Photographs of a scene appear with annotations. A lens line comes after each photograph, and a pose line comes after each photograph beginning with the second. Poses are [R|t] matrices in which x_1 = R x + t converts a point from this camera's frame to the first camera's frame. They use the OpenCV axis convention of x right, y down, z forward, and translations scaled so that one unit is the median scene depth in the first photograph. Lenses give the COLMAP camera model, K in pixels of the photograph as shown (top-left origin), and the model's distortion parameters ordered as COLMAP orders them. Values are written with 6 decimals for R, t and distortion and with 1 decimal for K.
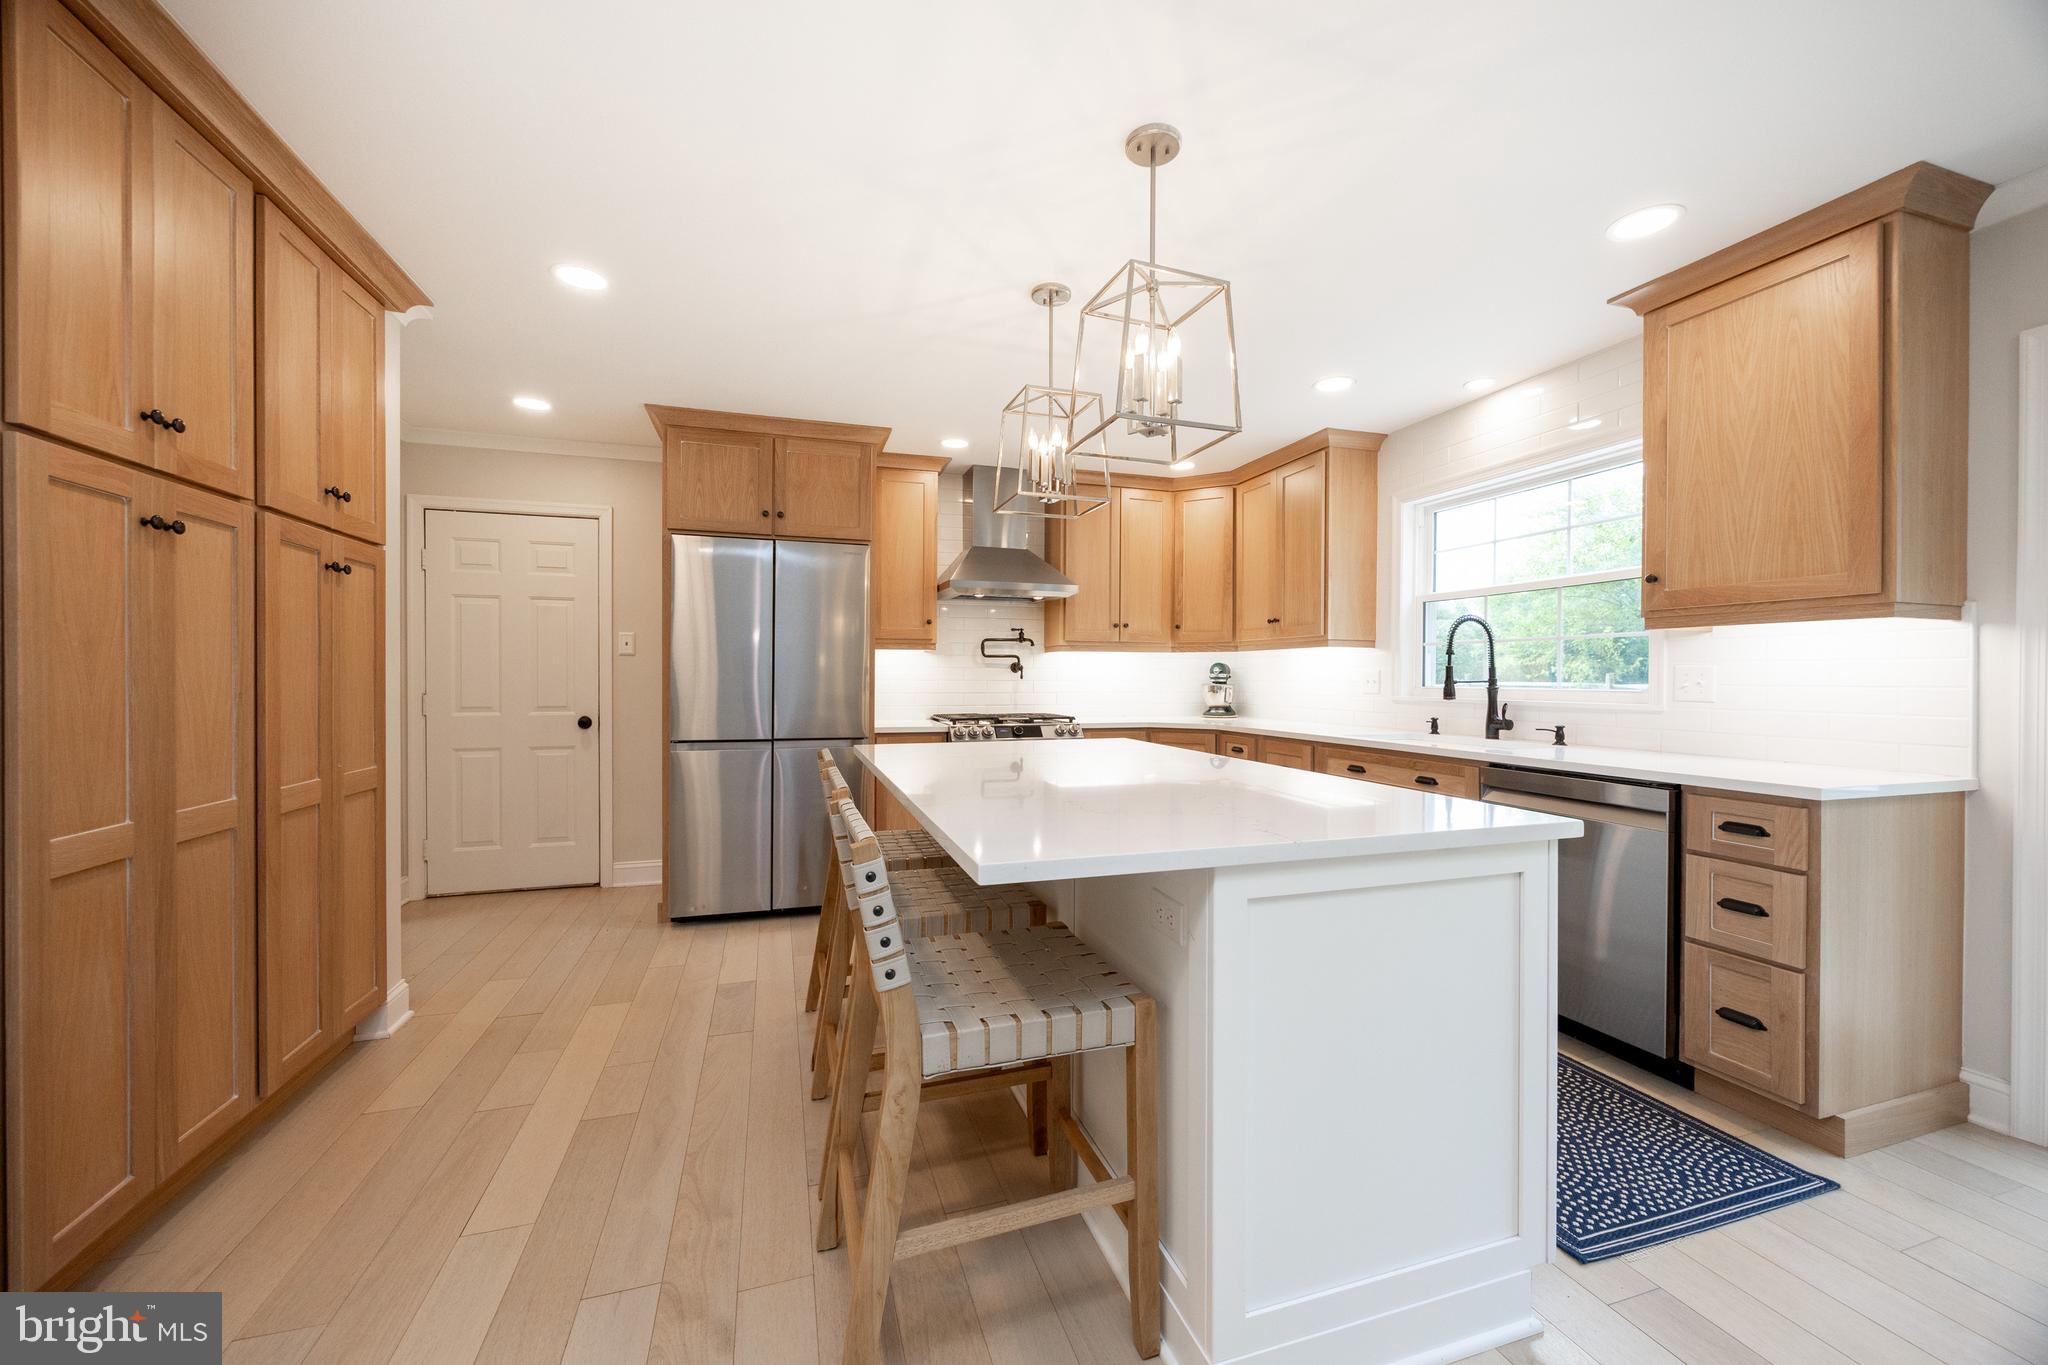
lens RADIAL K [[772.1, 0, 1024.0], [0, 772.1, 682.5], [0, 0, 1]] dist [-0.001465, -0.000318]
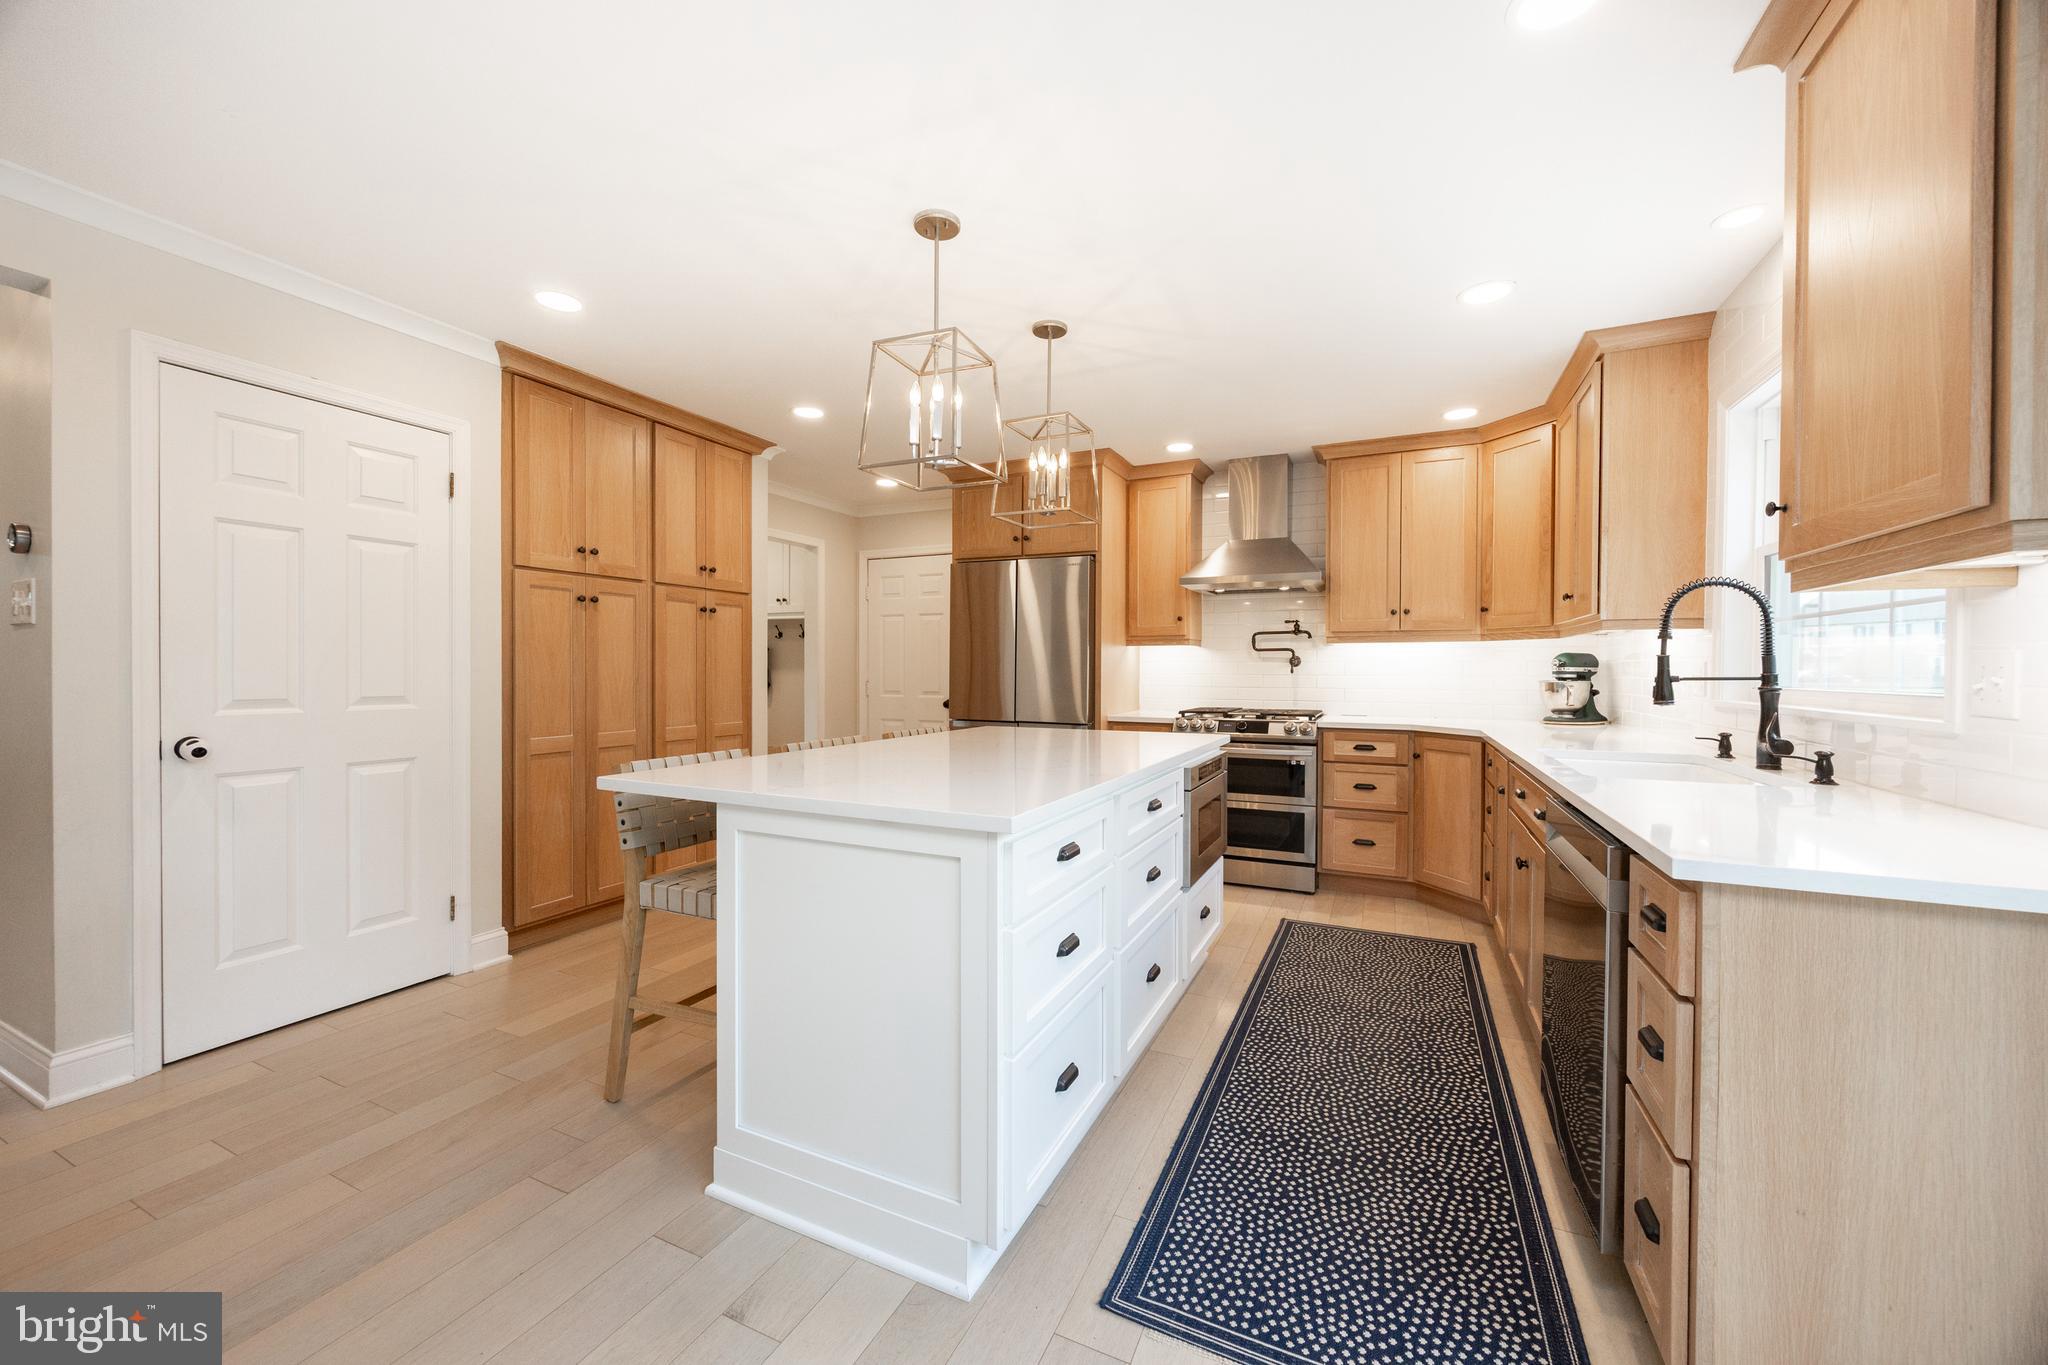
lens RADIAL K [[770.2, 0, 1021.2], [0, 770.2, 675.0], [0, 0, 1]] dist [-0.013942, -0.000007]
pose [[0.731744, 0.004069, -0.681568, 0.615912], [-0.006582, 0.999978, -0.001097, 0.000789], [0.681548, 0.005289, 0.731754, 0.130127]]
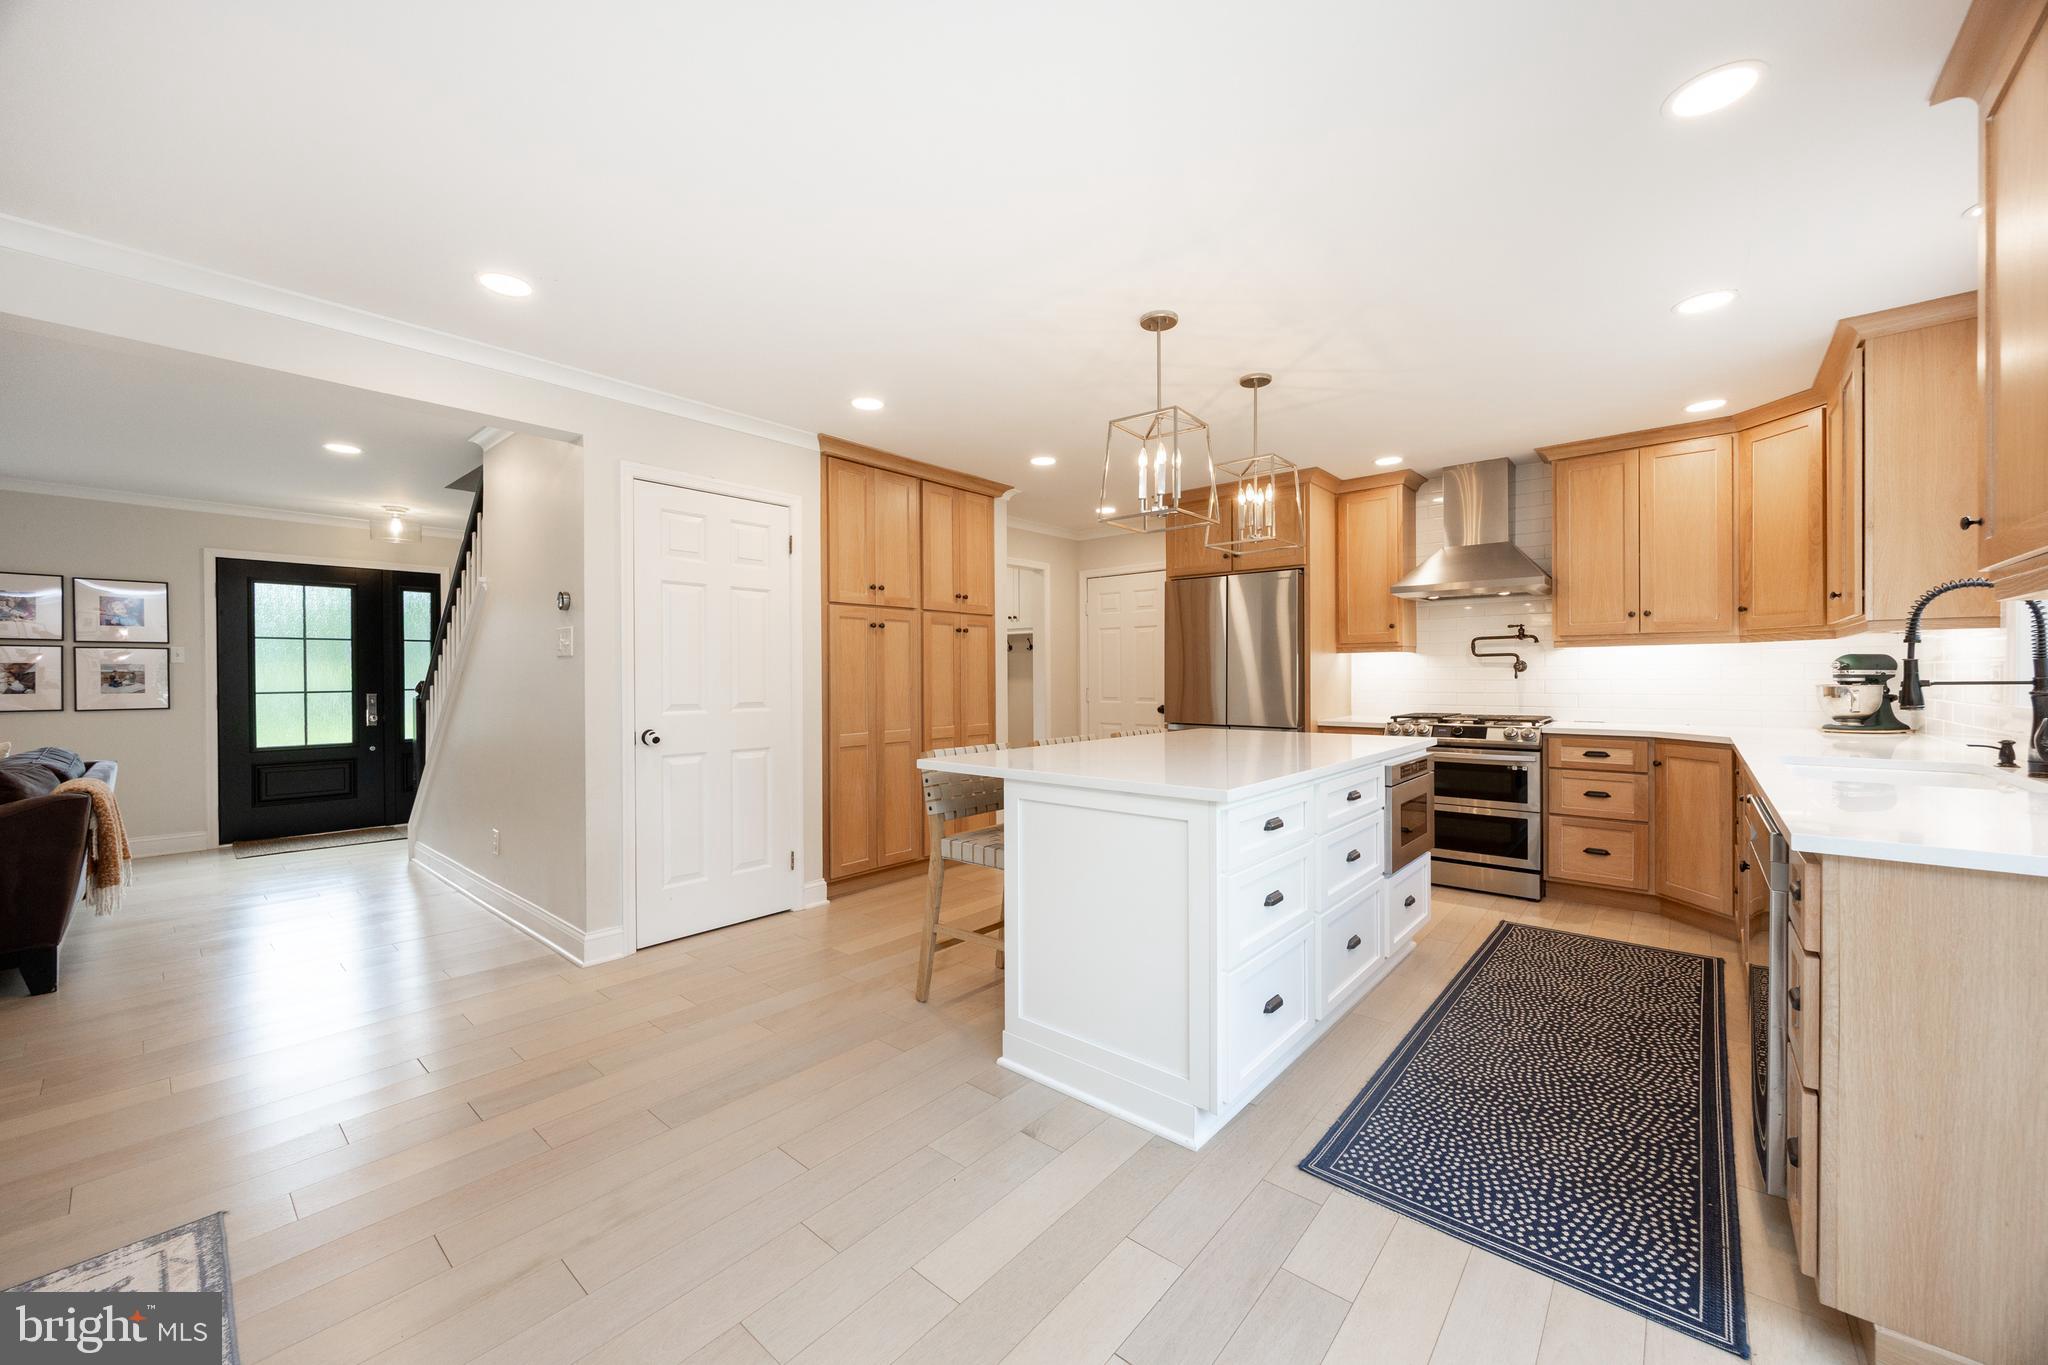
lens RADIAL K [[765.3, 0, 1019.9], [0, 765.3, 679.4], [0, 0, 1]] dist [-0.007209, -0.000083]
pose [[0.523227, -0.003118, -0.852188, 0.730237], [0.001066, 0.999995, -0.003005, -0.002467], [0.852193, 0.000664, 0.523228, 0.006008]]
